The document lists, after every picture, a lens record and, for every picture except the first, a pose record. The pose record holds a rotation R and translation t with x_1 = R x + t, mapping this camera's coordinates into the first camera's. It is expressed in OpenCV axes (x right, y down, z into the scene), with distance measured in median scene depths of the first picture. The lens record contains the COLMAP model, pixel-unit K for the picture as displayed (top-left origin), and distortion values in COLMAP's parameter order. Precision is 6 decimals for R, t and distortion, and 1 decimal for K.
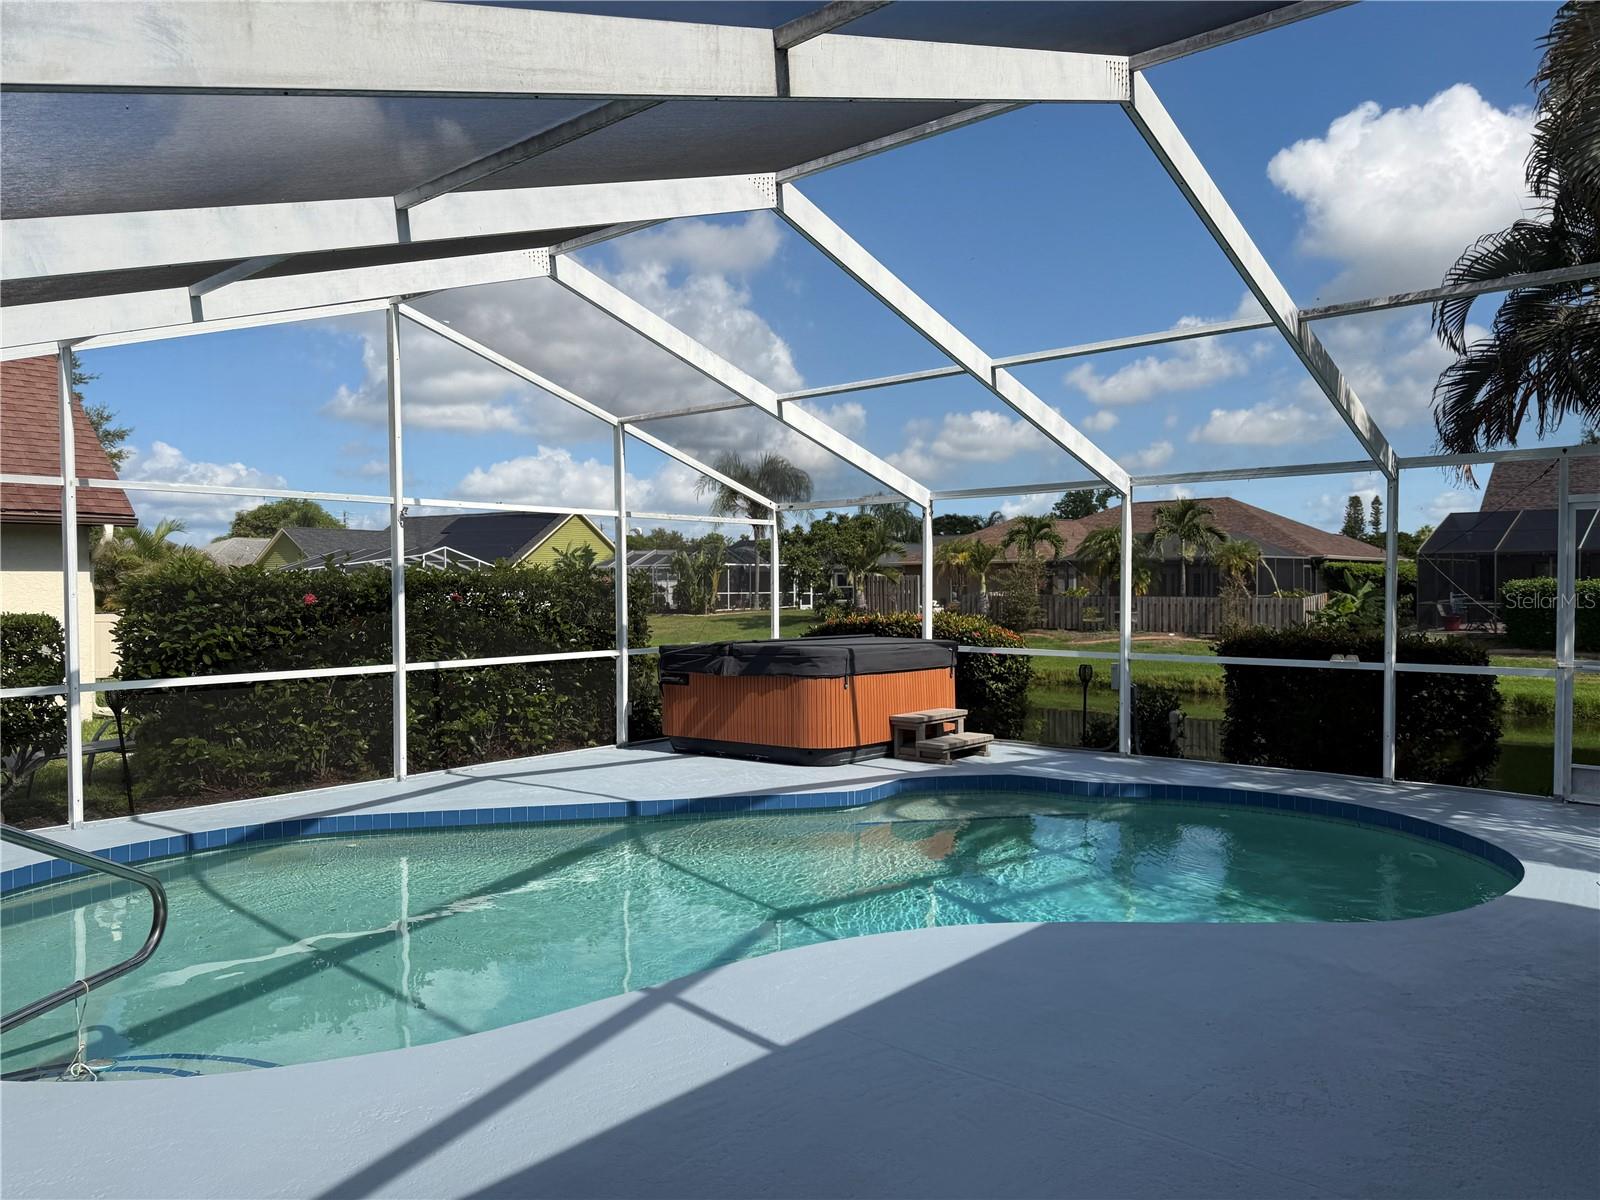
lens RADIAL K [[1112.4, 0, 812.6], [0, 1112.4, 589.1], [0, 0, 1]] dist [0.077649, -0.085137]
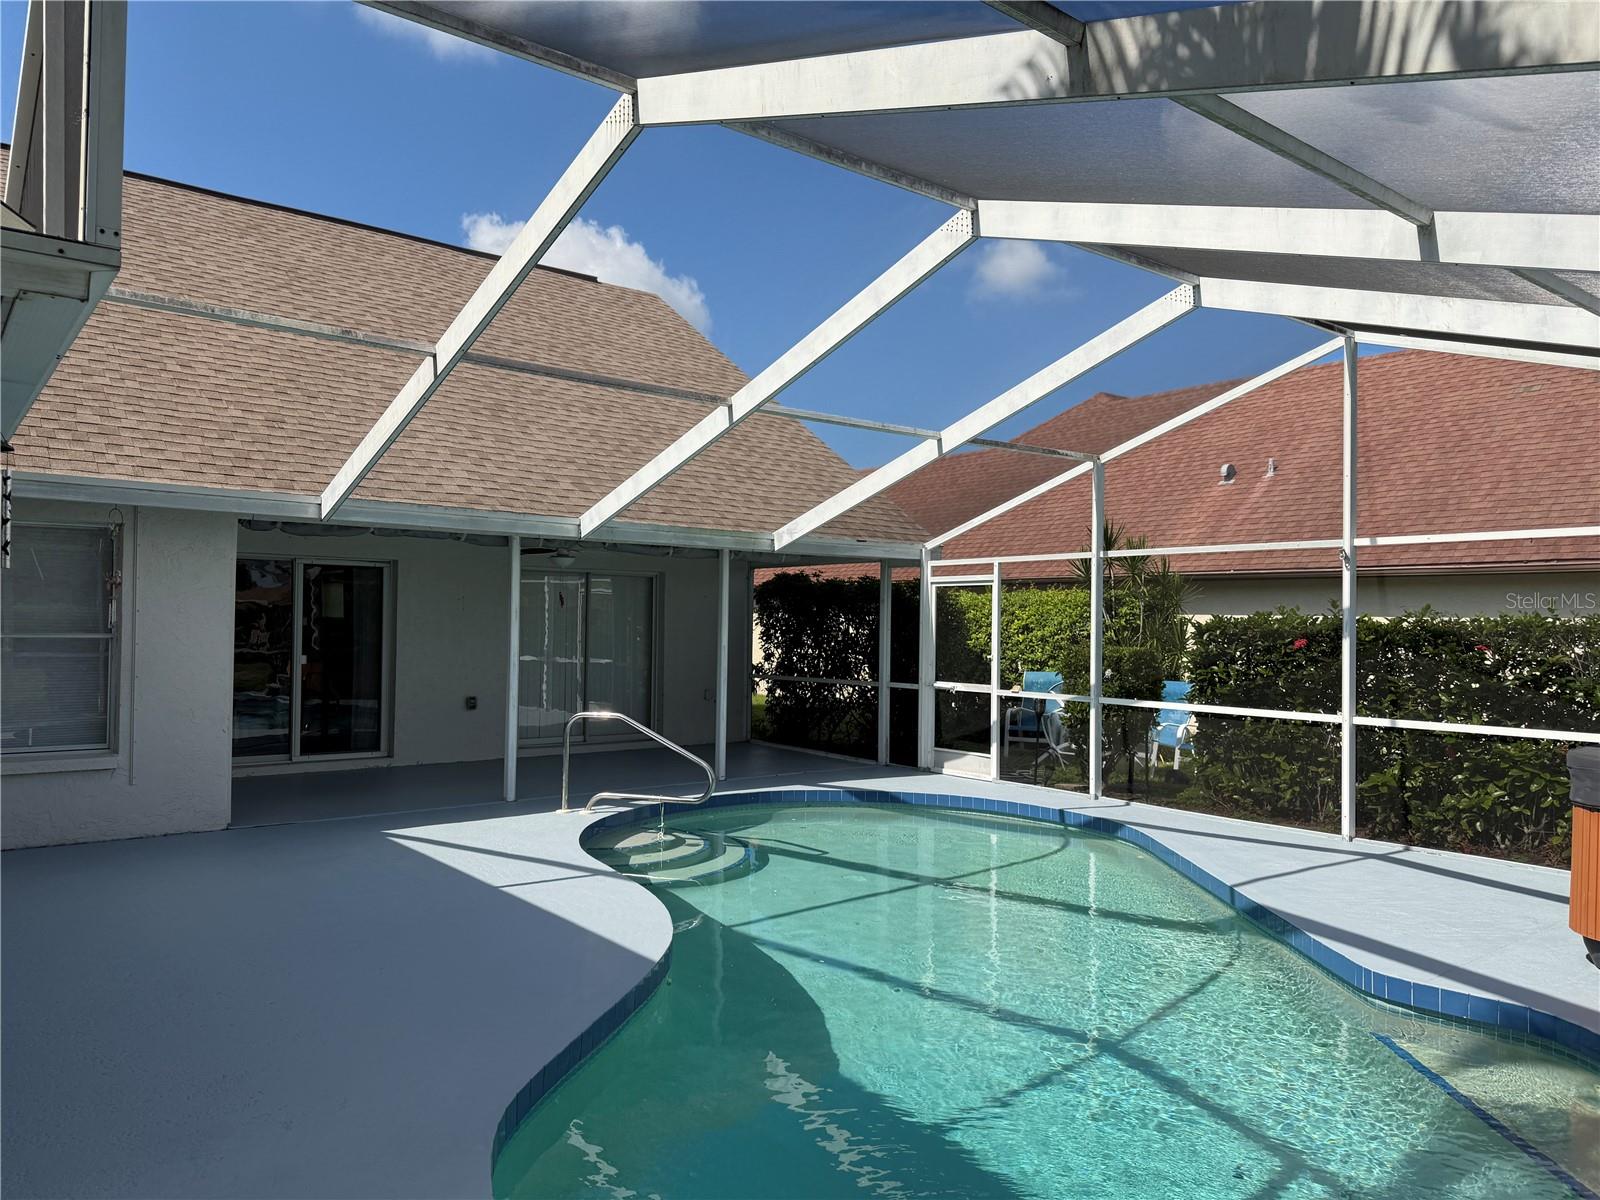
lens RADIAL K [[1101.0, 0, 805.7], [0, 1101.0, 629.8], [0, 0, 1]] dist [0.095784, -0.131055]
pose [[-0.196800, 0.013611, -0.980349, 0.624362], [-0.014144, 0.999760, 0.016720, -0.014596], [0.980342, 0.017157, -0.196560, 0.716153]]
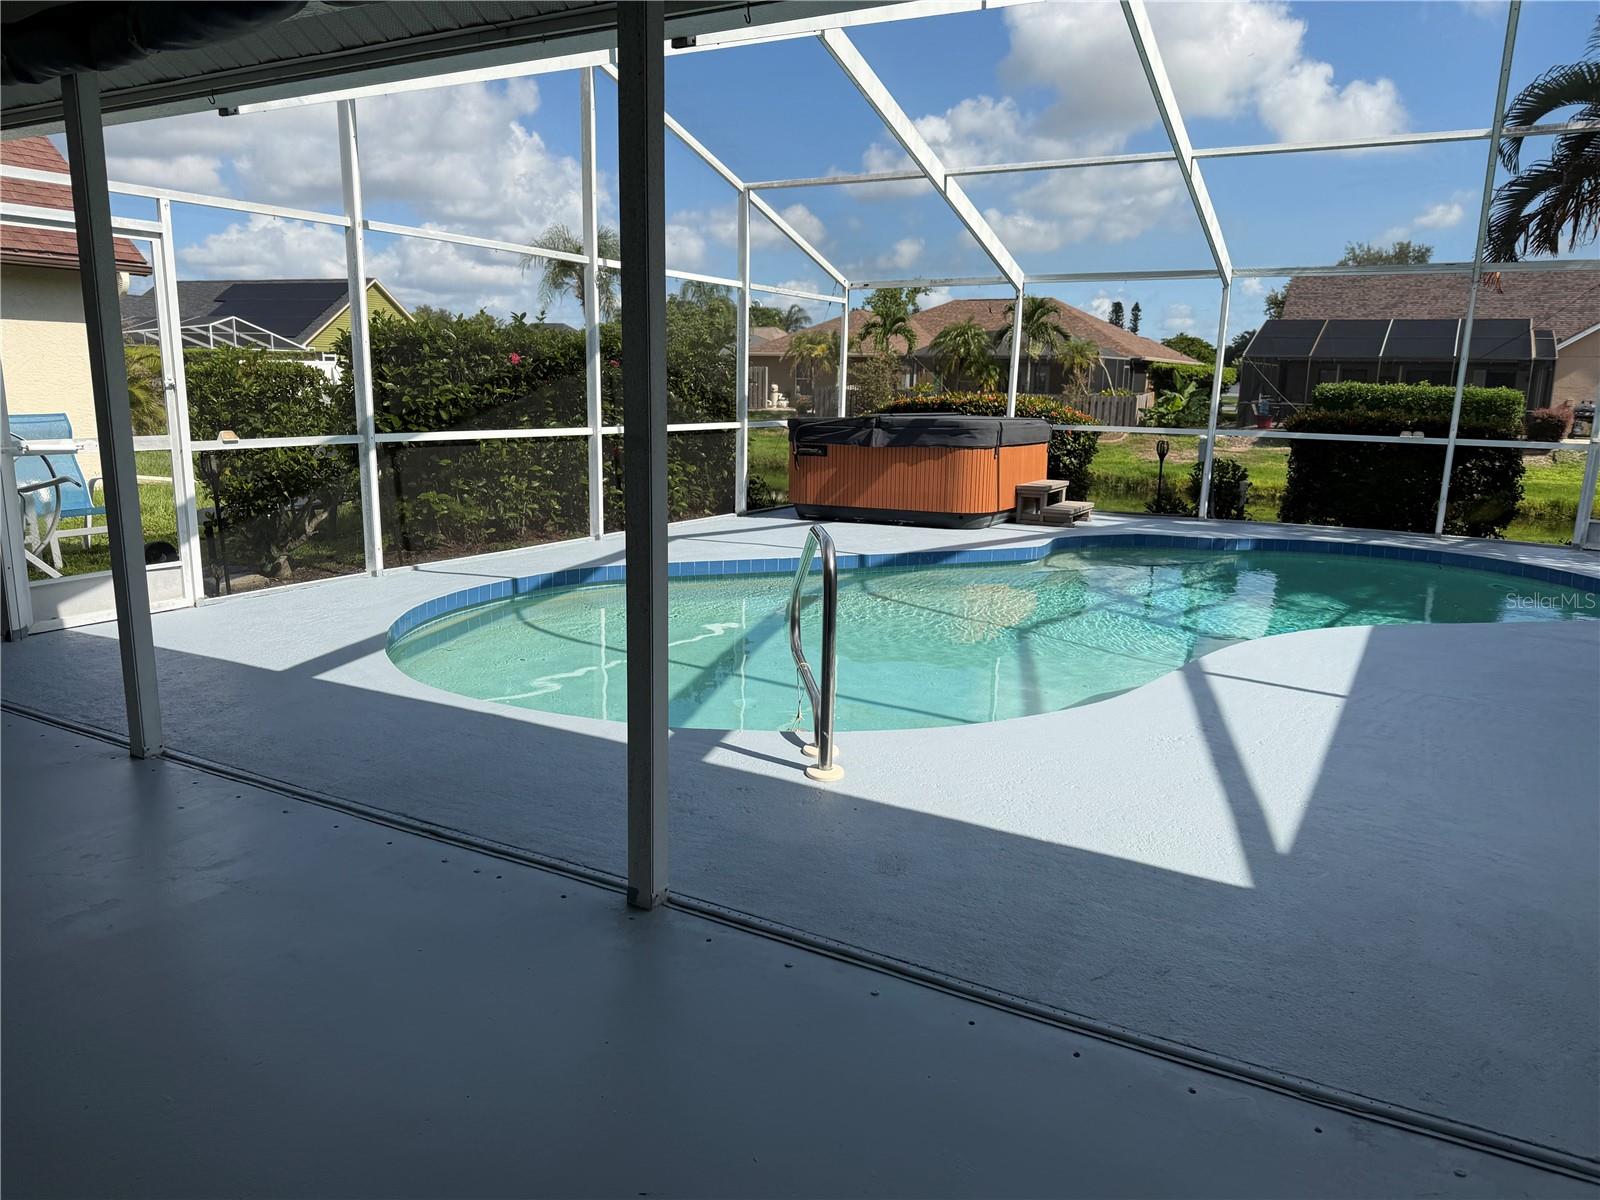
lens RADIAL K [[1101.0, 0, 805.7], [0, 1101.0, 629.8], [0, 0, 1]] dist [0.095784, -0.131055]
pose [[0.980087, -0.016856, 0.197852, -0.355943], [-0.026420, 0.976462, 0.214064, 0.023749], [-0.196803, -0.215029, 0.956573, -0.049020]]
